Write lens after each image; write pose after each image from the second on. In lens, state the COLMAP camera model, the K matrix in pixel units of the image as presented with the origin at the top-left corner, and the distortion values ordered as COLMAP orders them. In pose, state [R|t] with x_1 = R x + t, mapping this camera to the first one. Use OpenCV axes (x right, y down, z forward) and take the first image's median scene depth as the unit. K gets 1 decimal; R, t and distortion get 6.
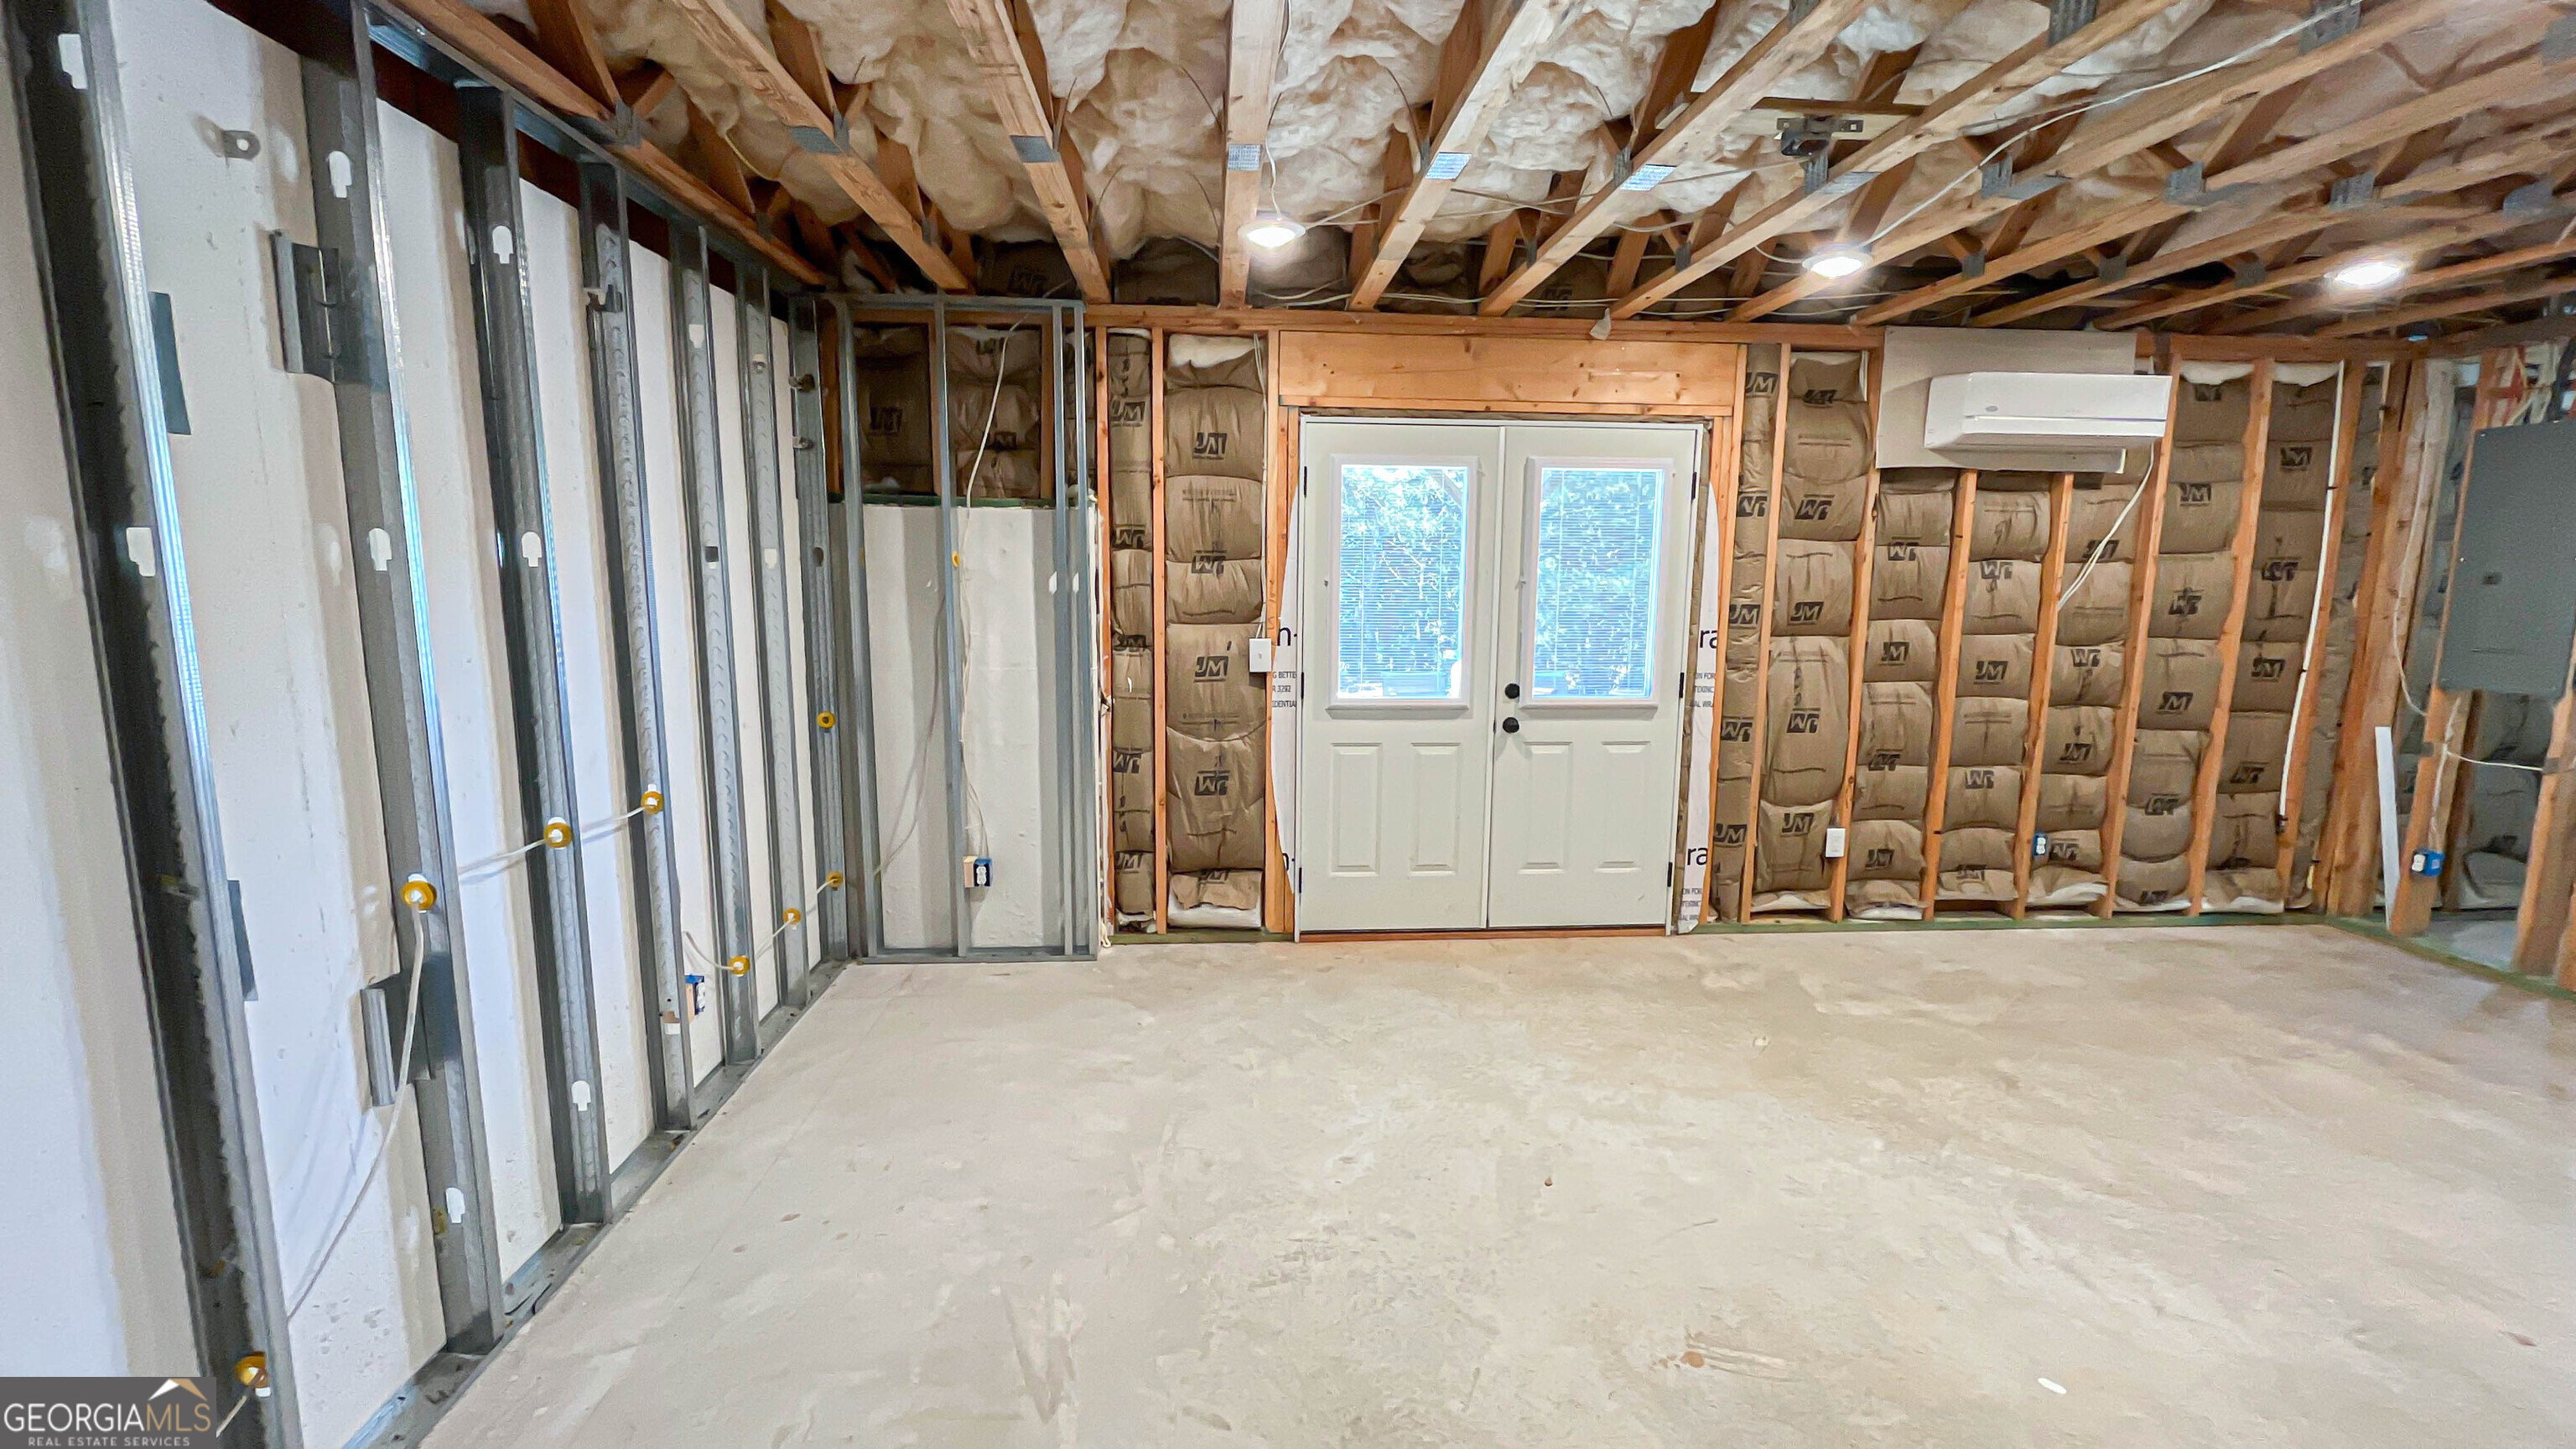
lens RADIAL K [[1045.7, 0, 1278.4], [0, 1045.7, 712.4], [0, 0, 1]] dist [-0.001771, -0.000715]
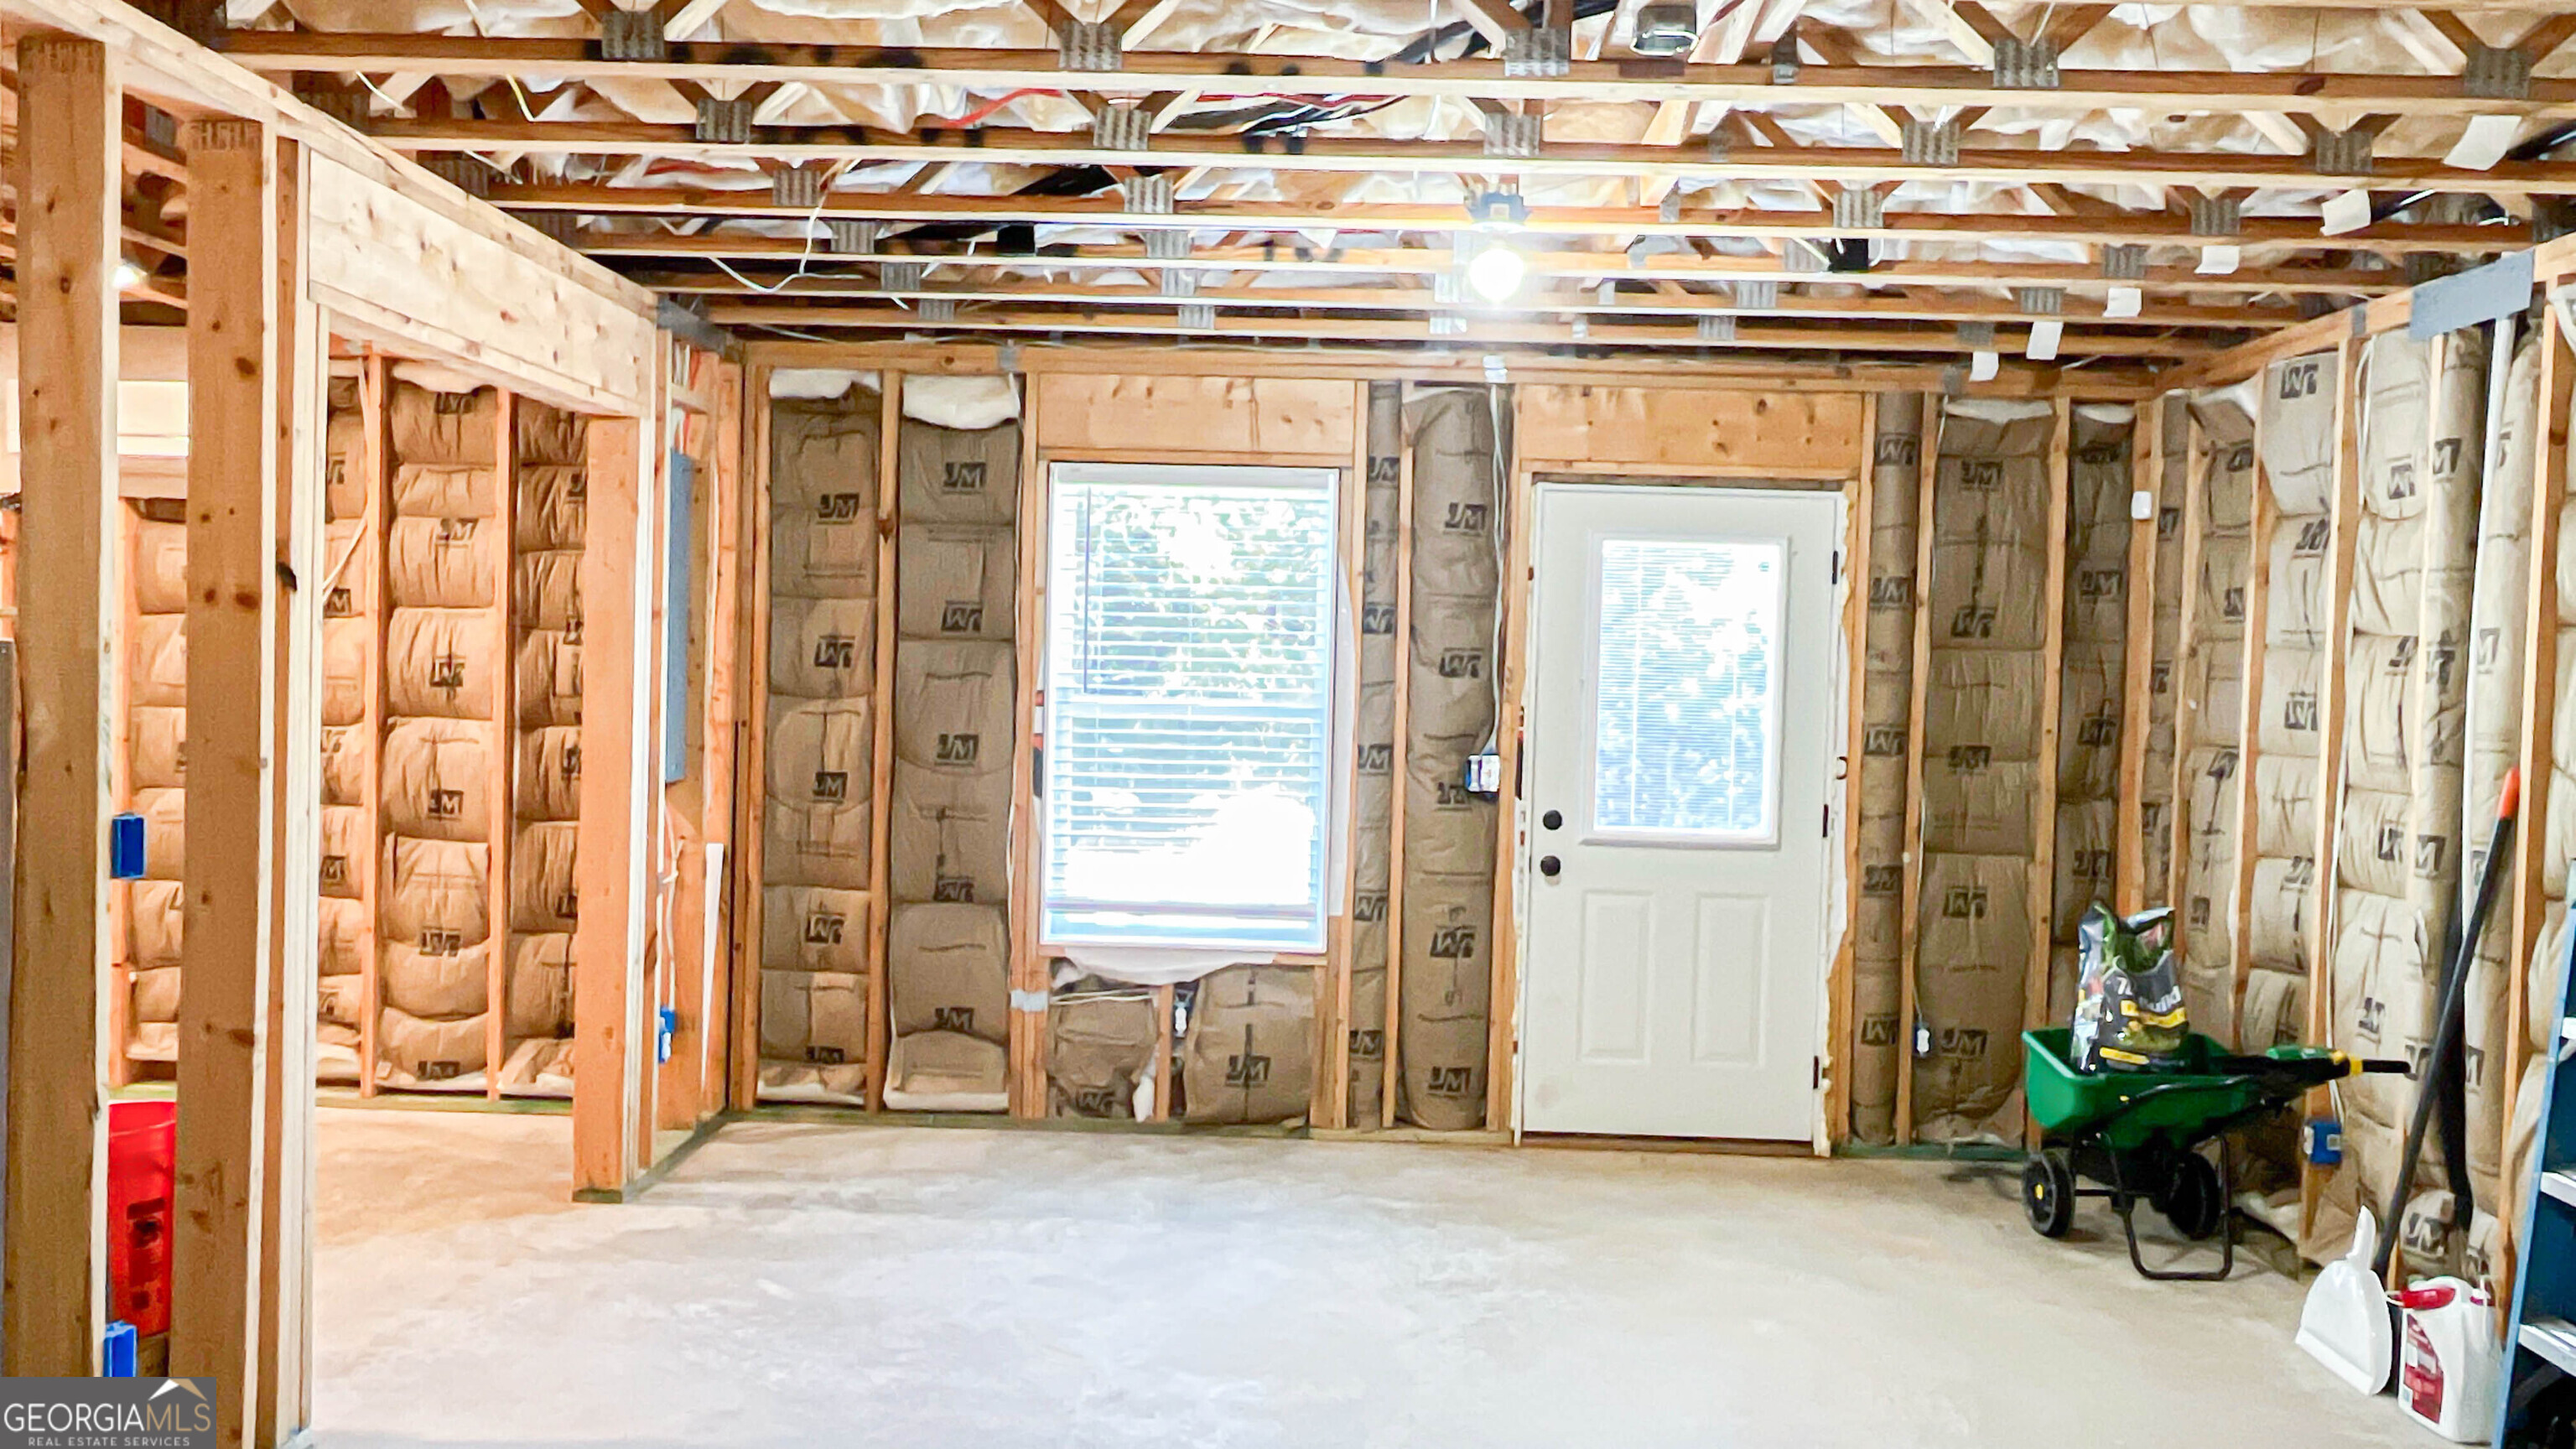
lens RADIAL K [[1824.2, 0, 1295.5], [0, 1824.2, 705.7], [0, 0, 1]] dist [-0.004113, -0.001604]
pose [[0.996288, 0.021318, -0.083397, 1.703871], [-0.031164, 0.992452, -0.118605, 0.061727], [0.080239, 0.120764, 0.989433, -0.278761]]
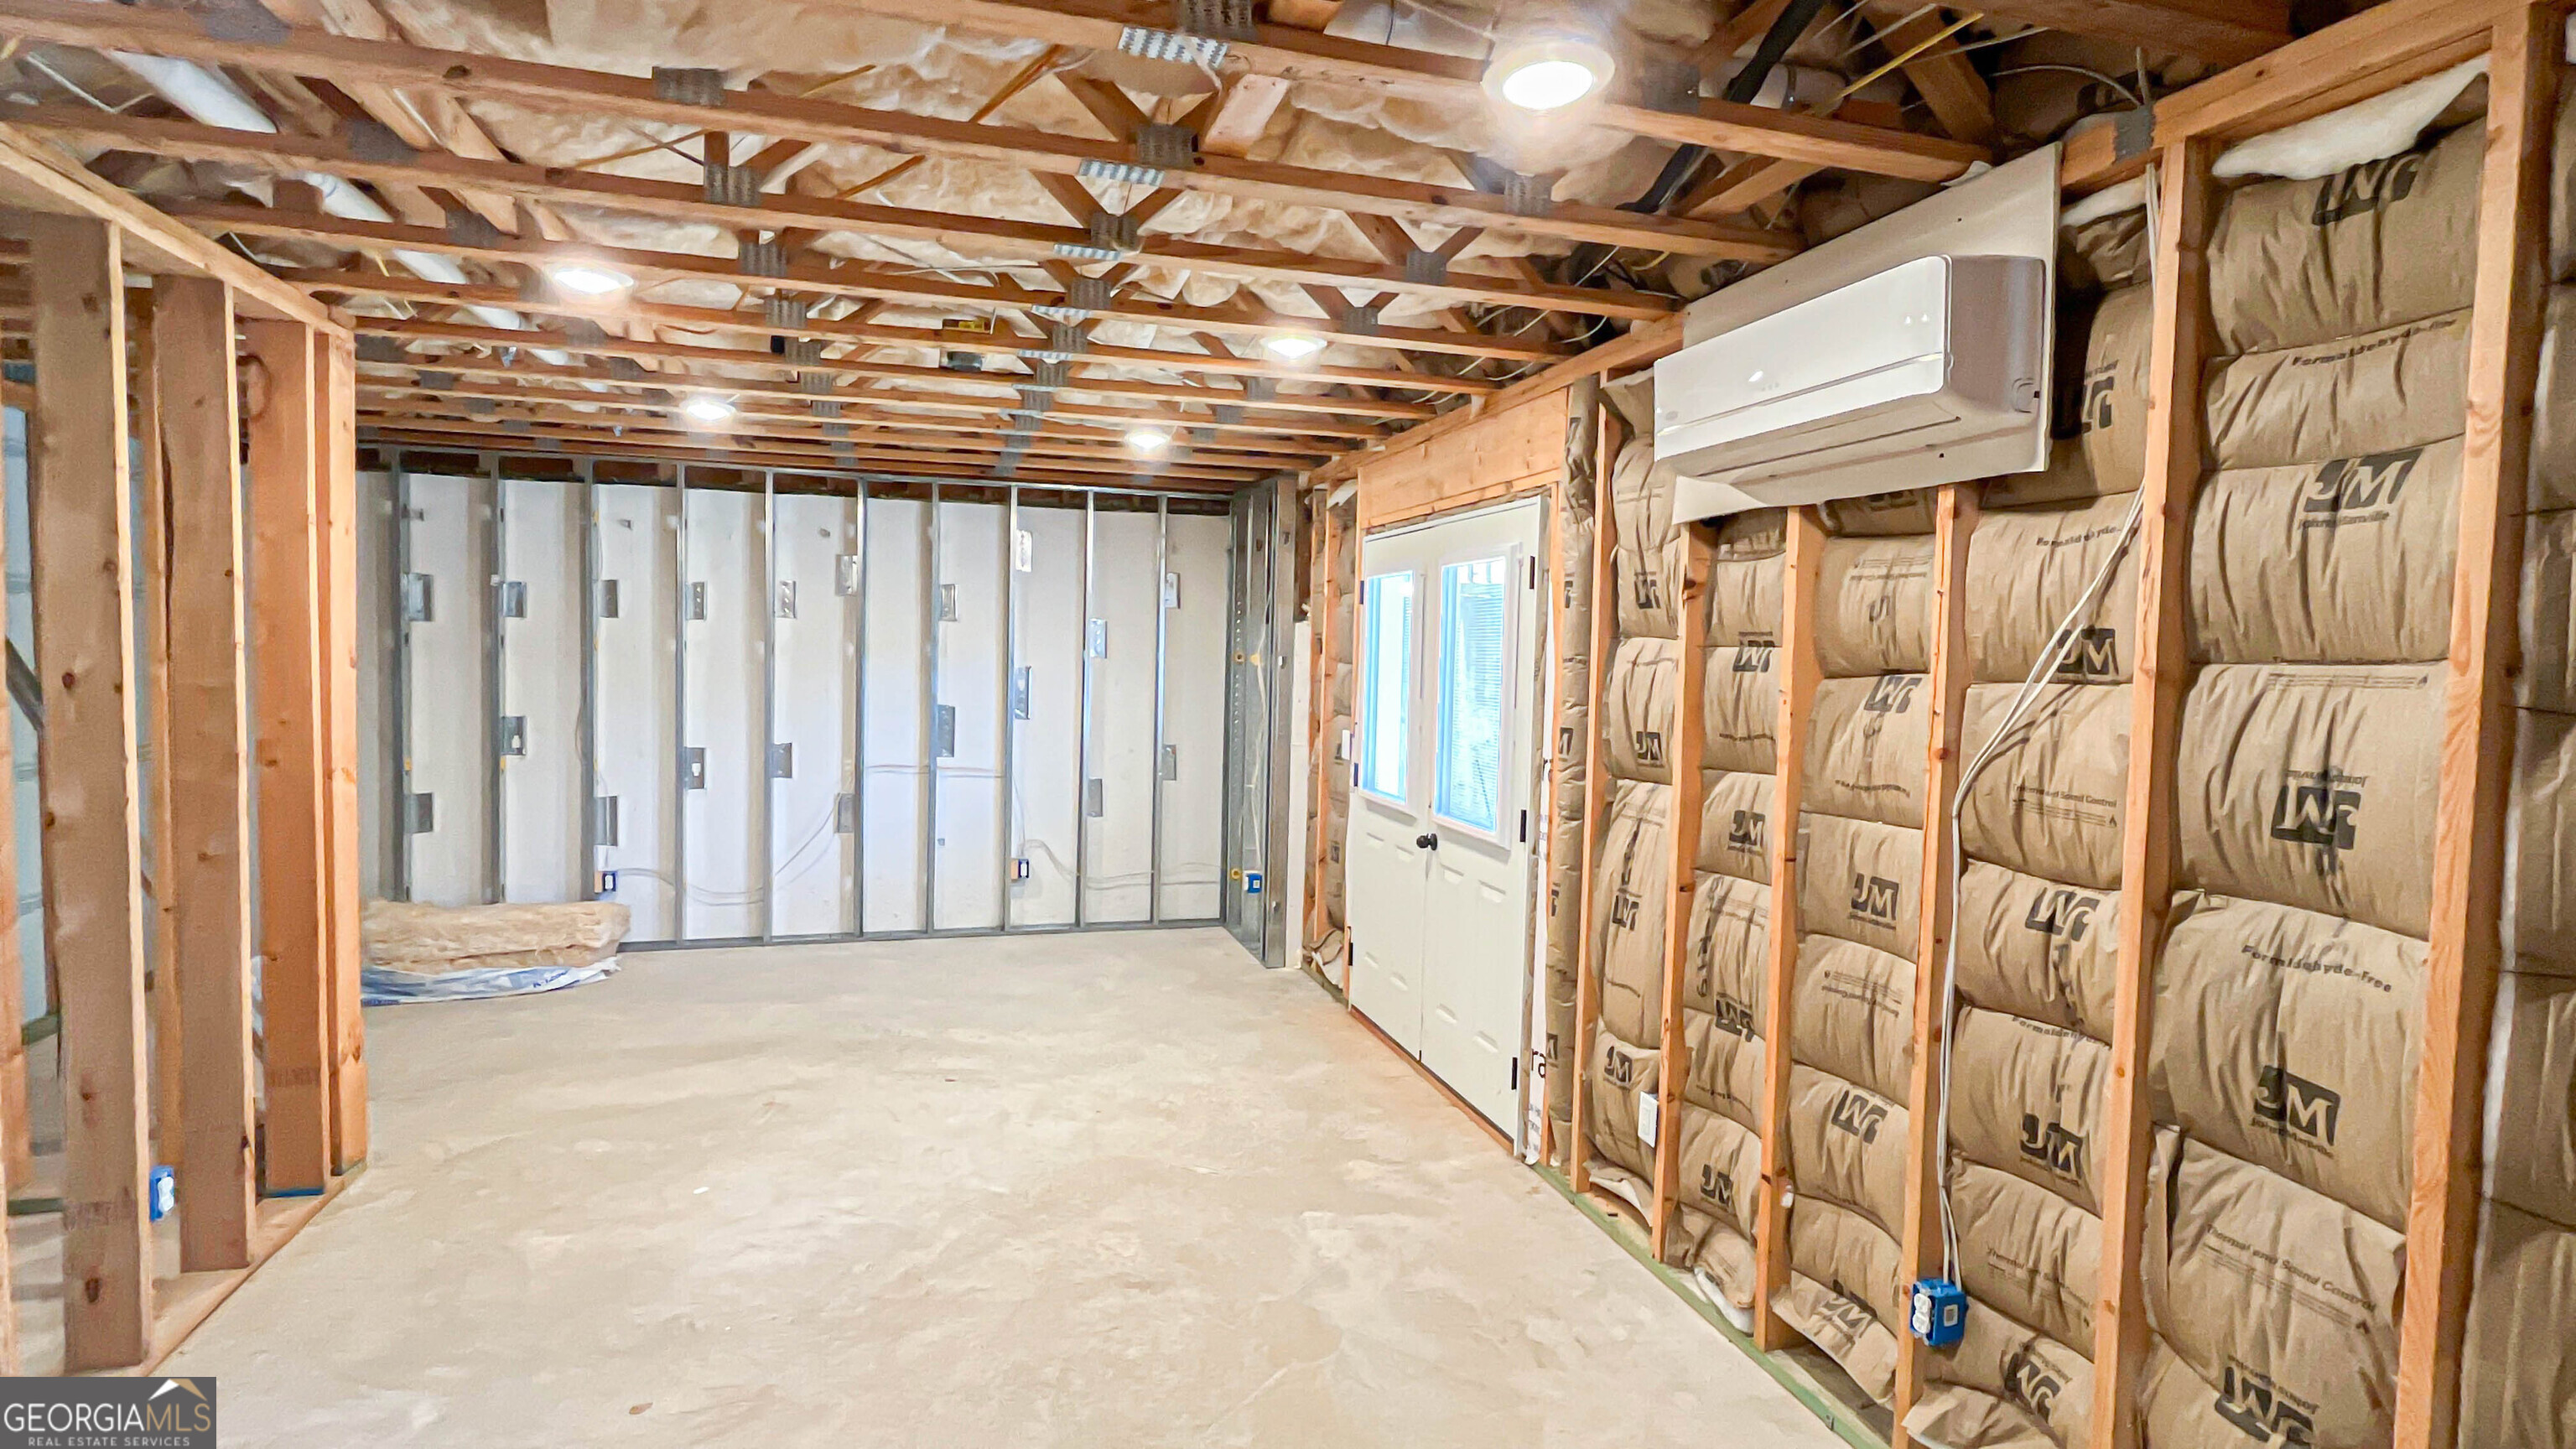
lens RADIAL K [[1210.7, 0, 1282.1], [0, 1210.7, 714.2], [0, 0, 1]] dist [-0.001719, 0.000125]
pose [[0.217049, 0.047544, -0.975002, 1.251575], [-0.161197, 0.986846, 0.012237, -0.092436], [0.962759, 0.154512, 0.221858, 0.632302]]
